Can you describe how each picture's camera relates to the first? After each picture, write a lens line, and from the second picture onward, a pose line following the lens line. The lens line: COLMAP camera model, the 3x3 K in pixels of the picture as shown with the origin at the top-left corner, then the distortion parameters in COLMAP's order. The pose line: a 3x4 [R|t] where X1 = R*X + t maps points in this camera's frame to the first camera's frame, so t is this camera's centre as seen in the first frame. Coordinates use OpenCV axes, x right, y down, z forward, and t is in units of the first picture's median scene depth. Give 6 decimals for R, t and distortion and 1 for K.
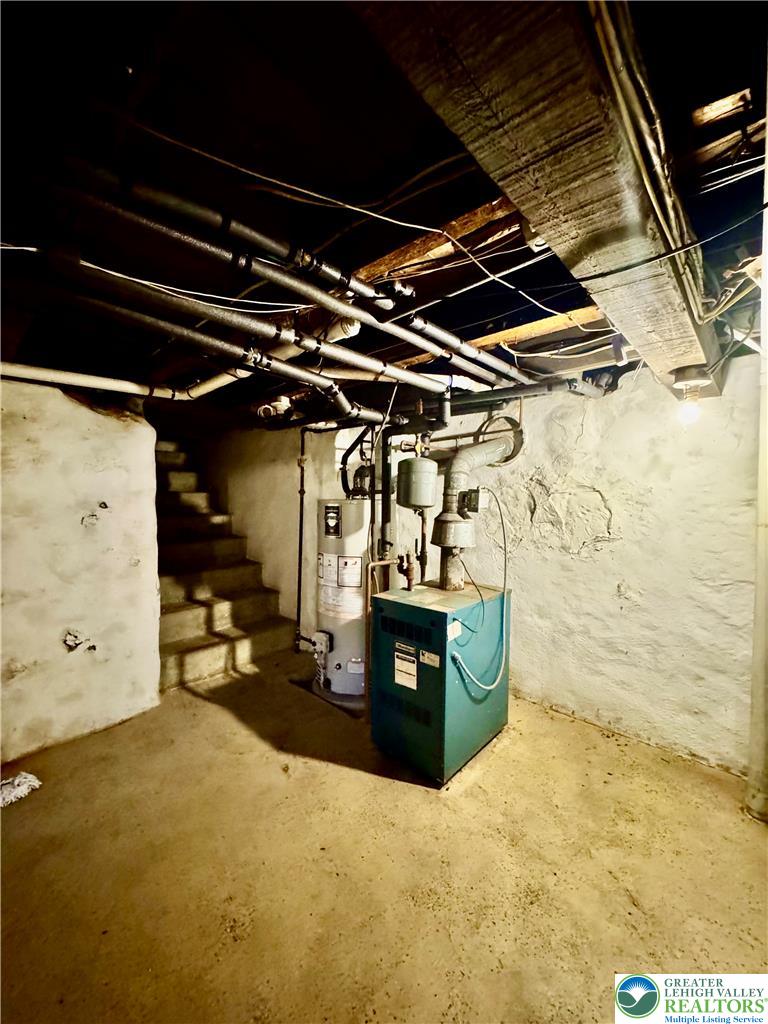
lens RADIAL K [[408.7, 0, 382.8], [0, 408.7, 513.0], [0, 0, 1]] dist [-0.006336, 0.001334]
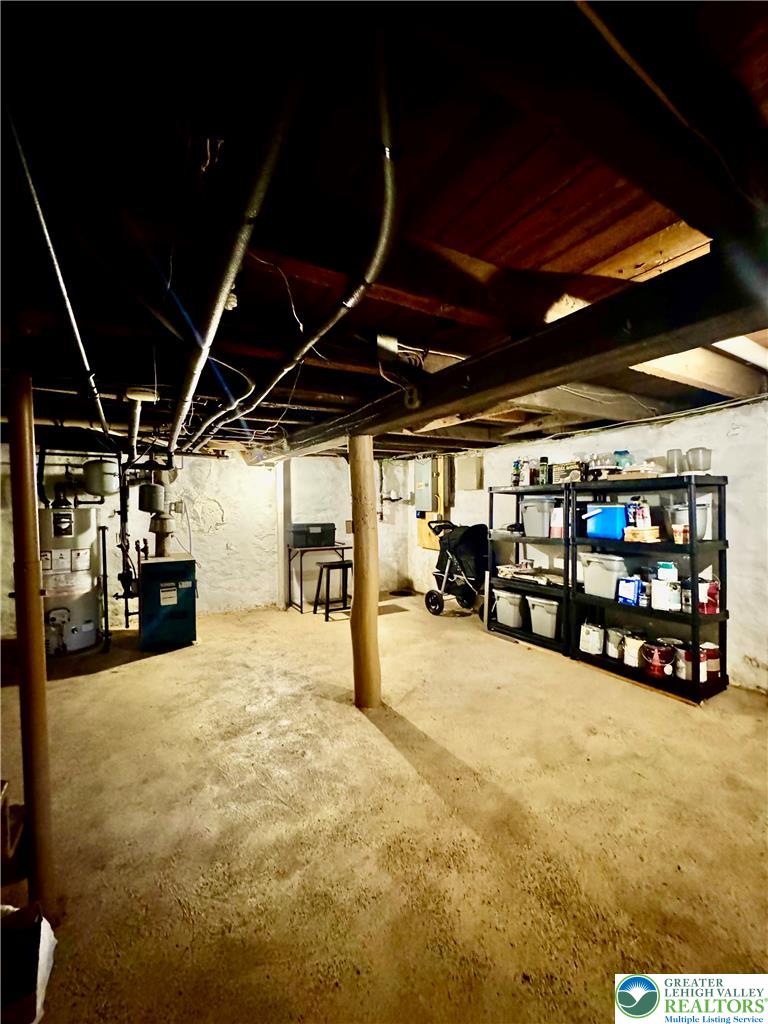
lens RADIAL K [[408.7, 0, 384.8], [0, 408.7, 513.9], [0, 0, 1]] dist [-0.006336, 0.001334]
pose [[0.288827, -0.033504, 0.956795, -1.261053], [0.039005, 0.998970, 0.023207, -0.005443], [-0.956586, 0.030617, 0.289836, -0.458859]]
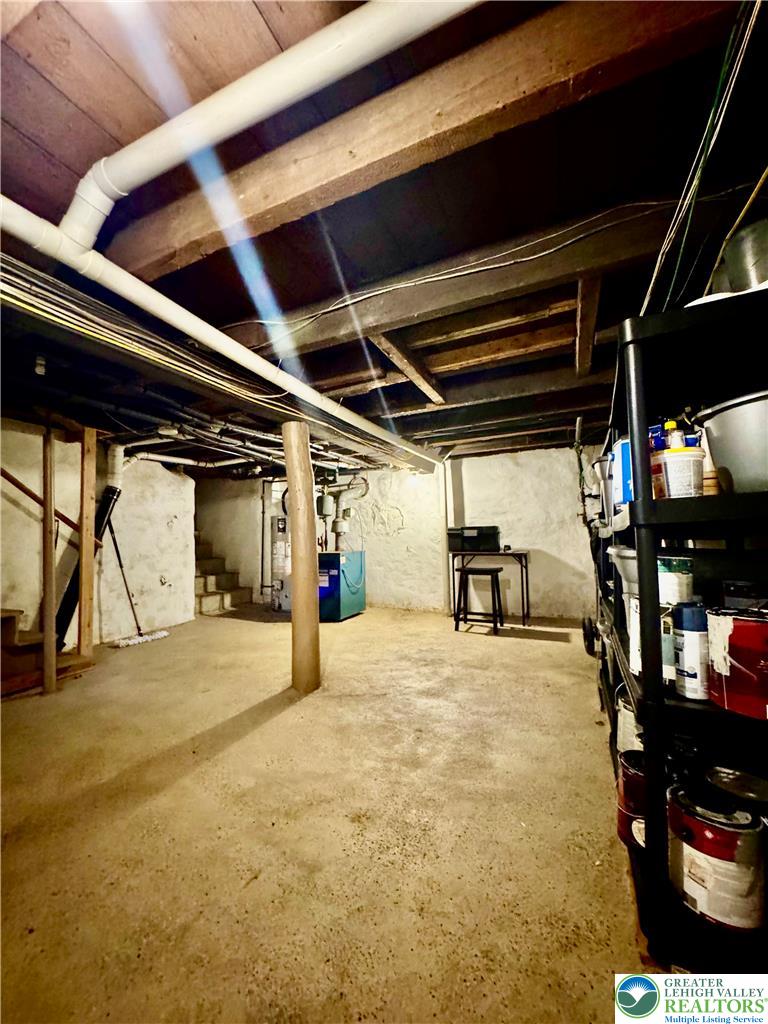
lens RADIAL K [[408.7, 0, 384.6], [0, 408.7, 511.8], [0, 0, 1]] dist [-0.006336, 0.001334]
pose [[0.952176, -0.008205, 0.305441, -0.296630], [0.037675, 0.995164, -0.090712, 0.181216], [-0.303220, 0.097882, 0.947880, -1.286780]]
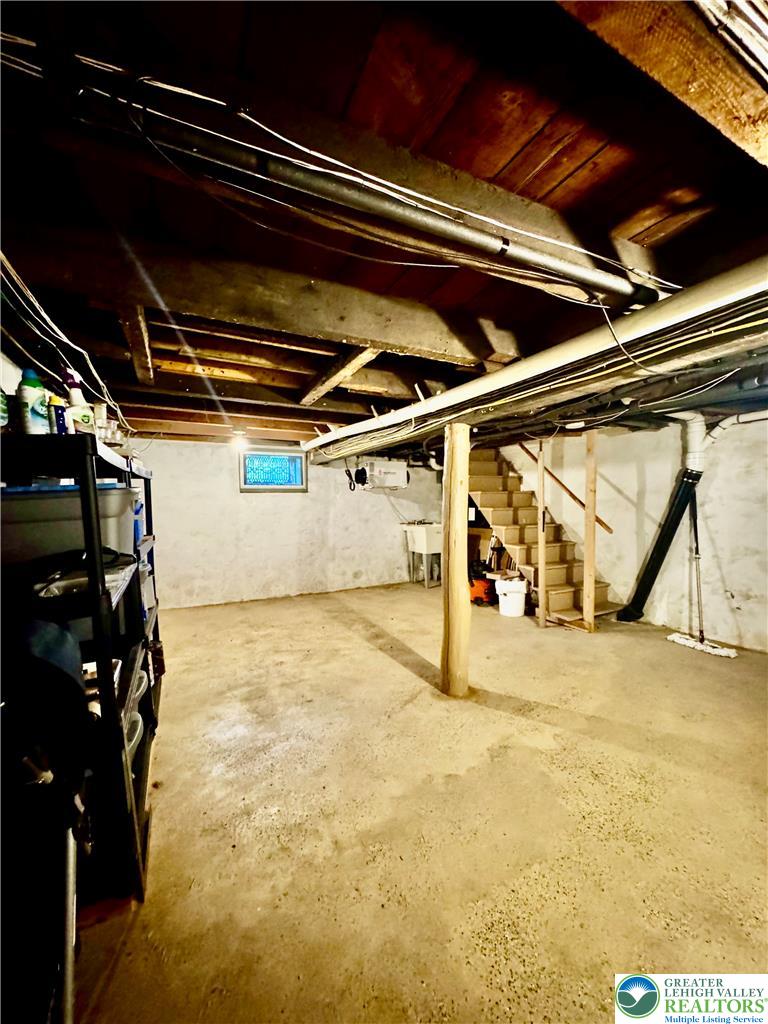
lens RADIAL K [[408.7, 0, 387.2], [0, 408.7, 505.6], [0, 0, 1]] dist [-0.006336, 0.001334]
pose [[-0.357592, 0.012736, -0.933791, 1.025983], [-0.019378, 0.999591, 0.021054, 0.007813], [0.933677, 0.025623, -0.357199, 0.183497]]
